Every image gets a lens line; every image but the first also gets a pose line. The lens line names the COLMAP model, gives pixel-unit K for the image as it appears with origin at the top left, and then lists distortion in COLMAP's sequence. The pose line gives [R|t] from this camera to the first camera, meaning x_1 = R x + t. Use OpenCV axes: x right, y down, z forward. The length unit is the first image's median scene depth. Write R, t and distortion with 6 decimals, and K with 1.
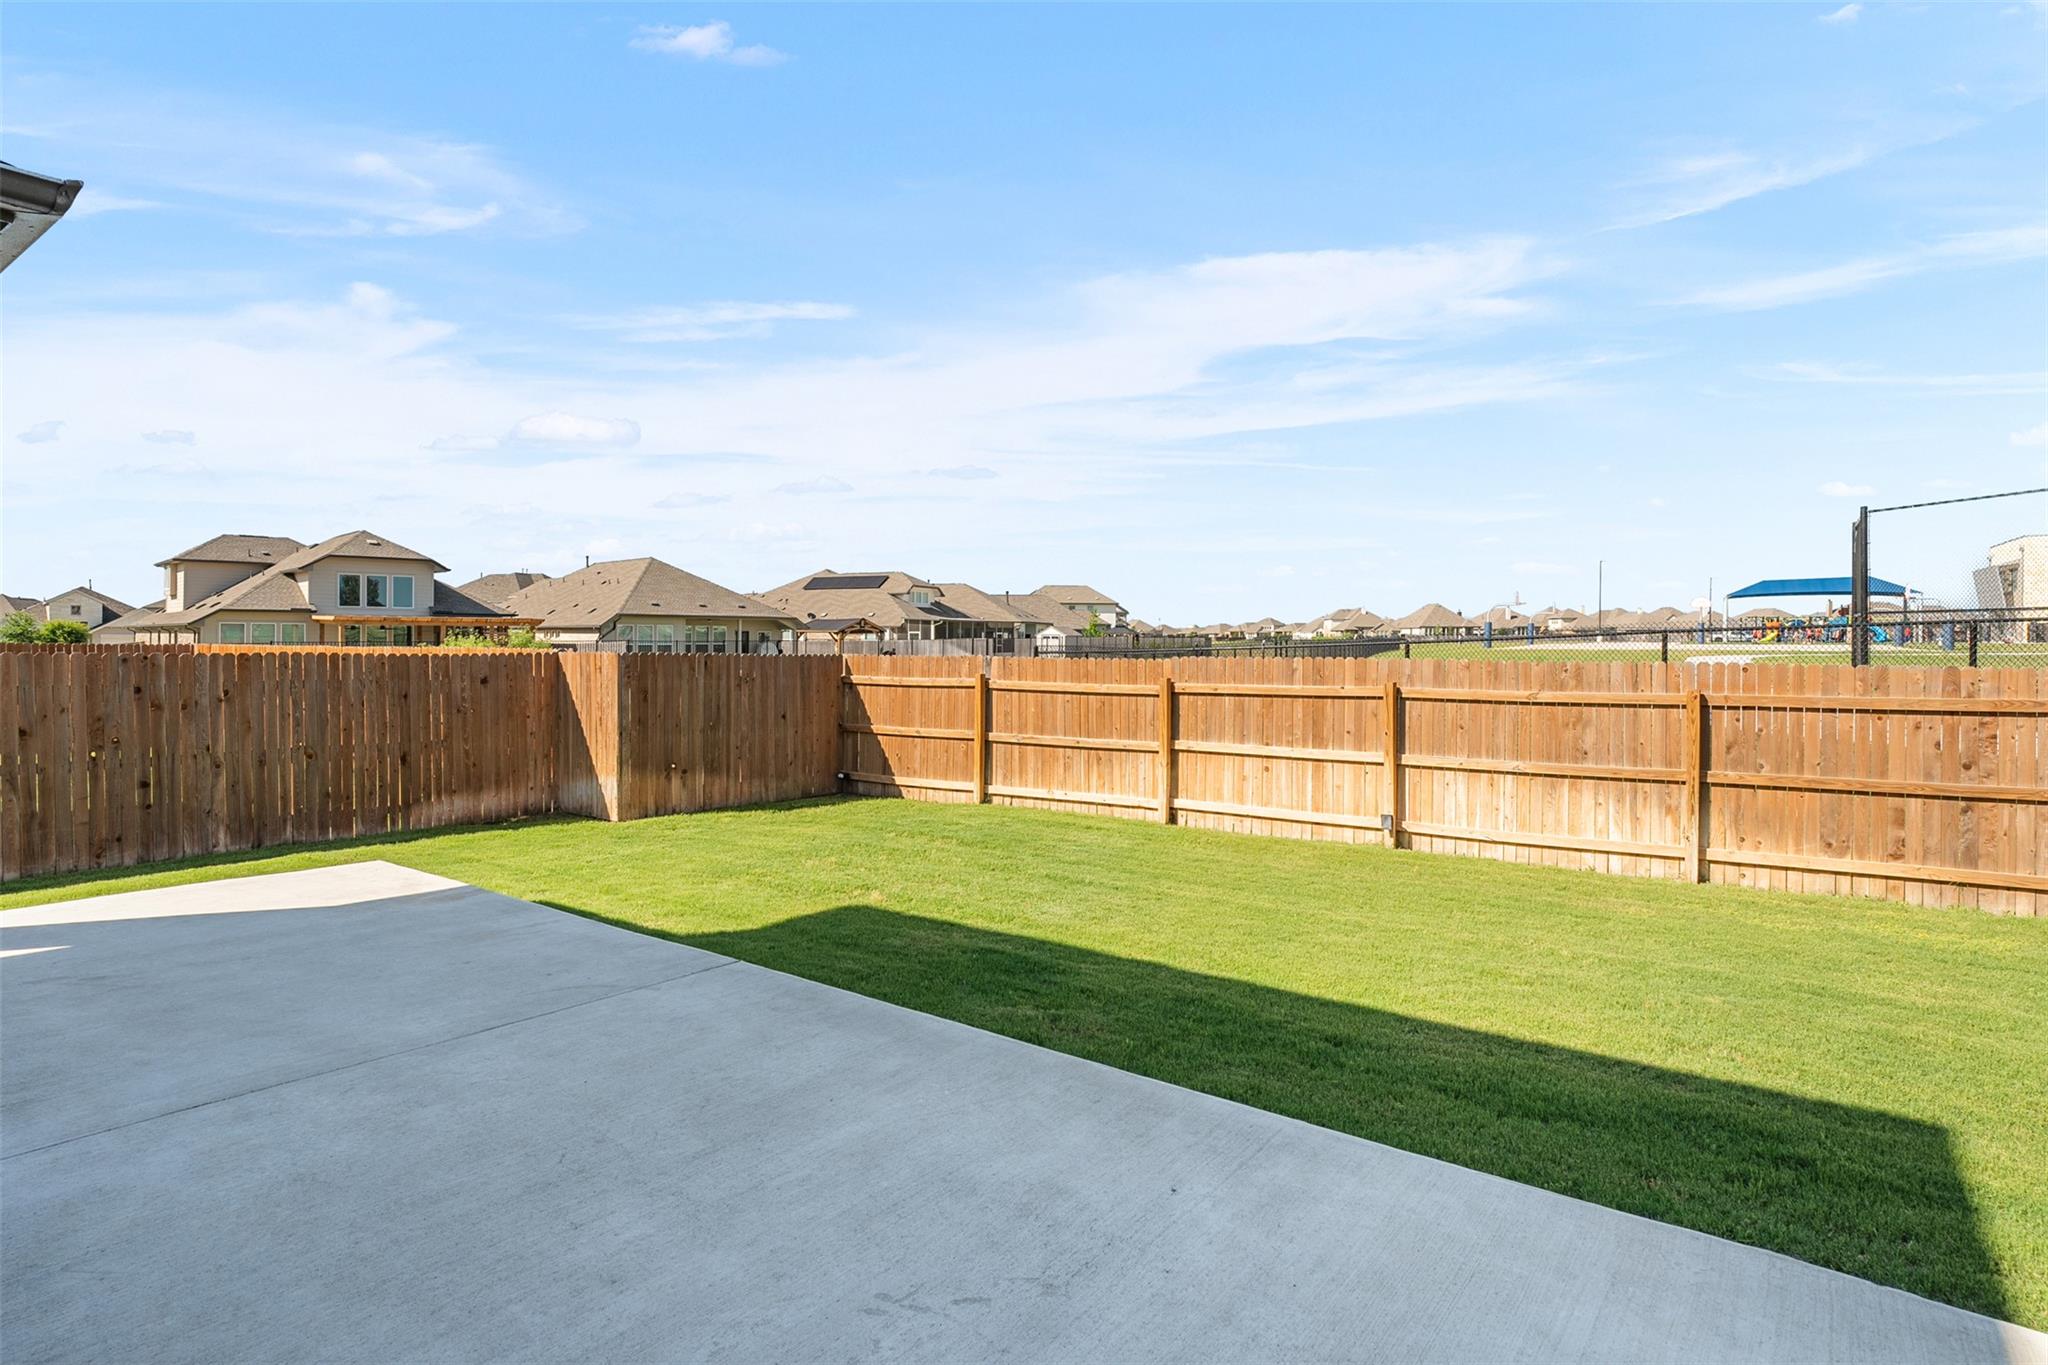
lens RADIAL K [[1021.4, 0, 1024.0], [0, 1021.4, 682.5], [0, 0, 1]] dist [0.000705, 0.000167]
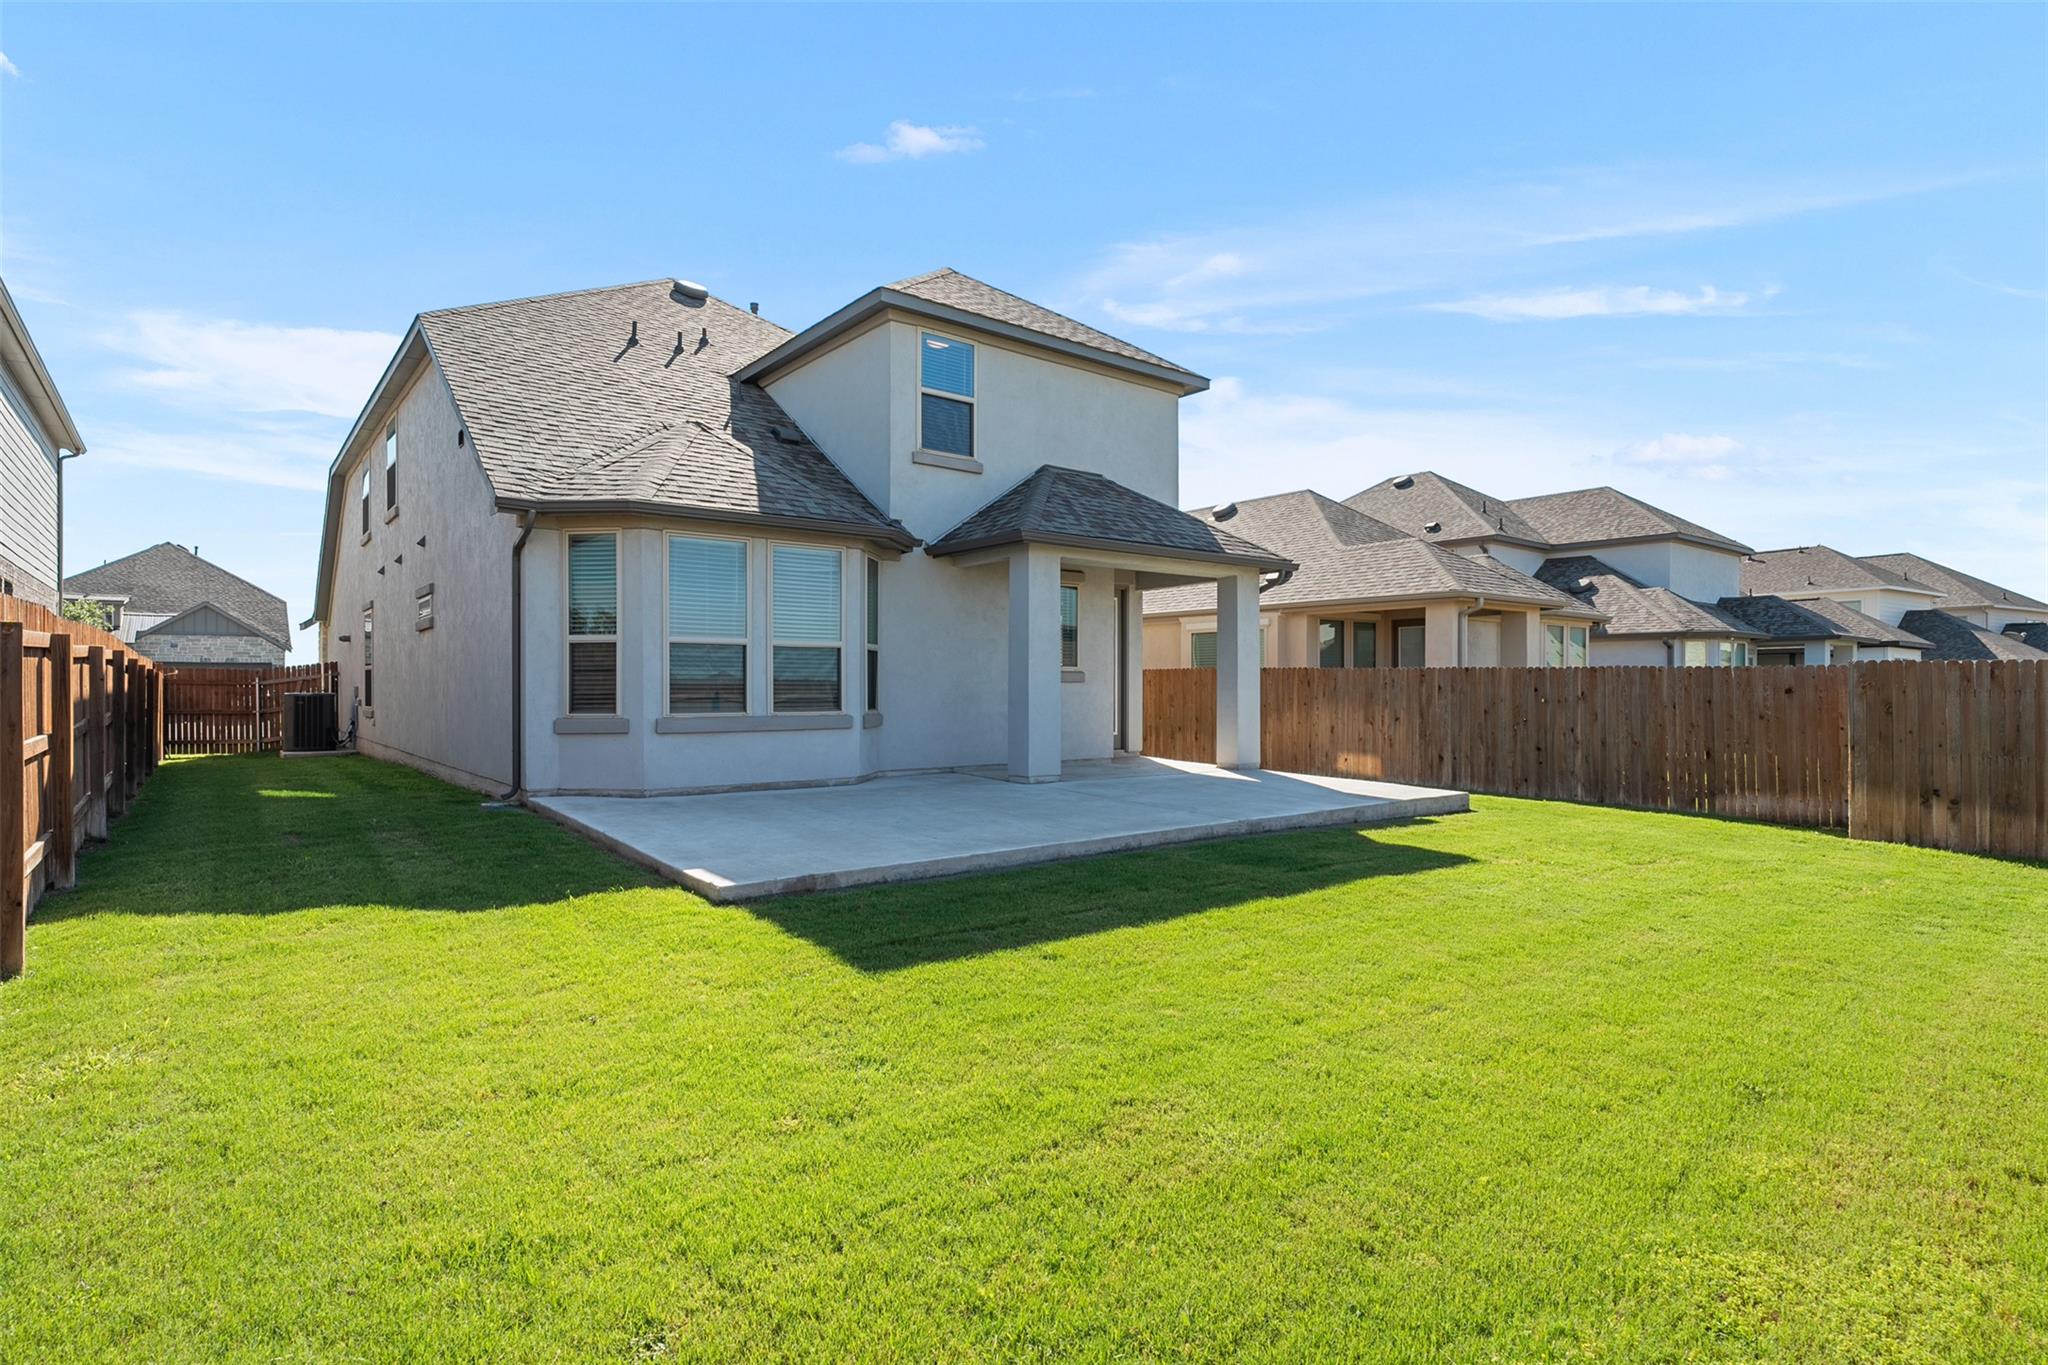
lens RADIAL K [[1021.4, 0, 1024.0], [0, 1021.4, 682.5], [0, 0, 1]] dist [0.000705, 0.000167]
pose [[-0.264819, -0.005382, -0.964283, 0.738020], [-0.037853, 0.999272, 0.004818, 0.014833], [0.963555, 0.037777, -0.264830, 0.518891]]
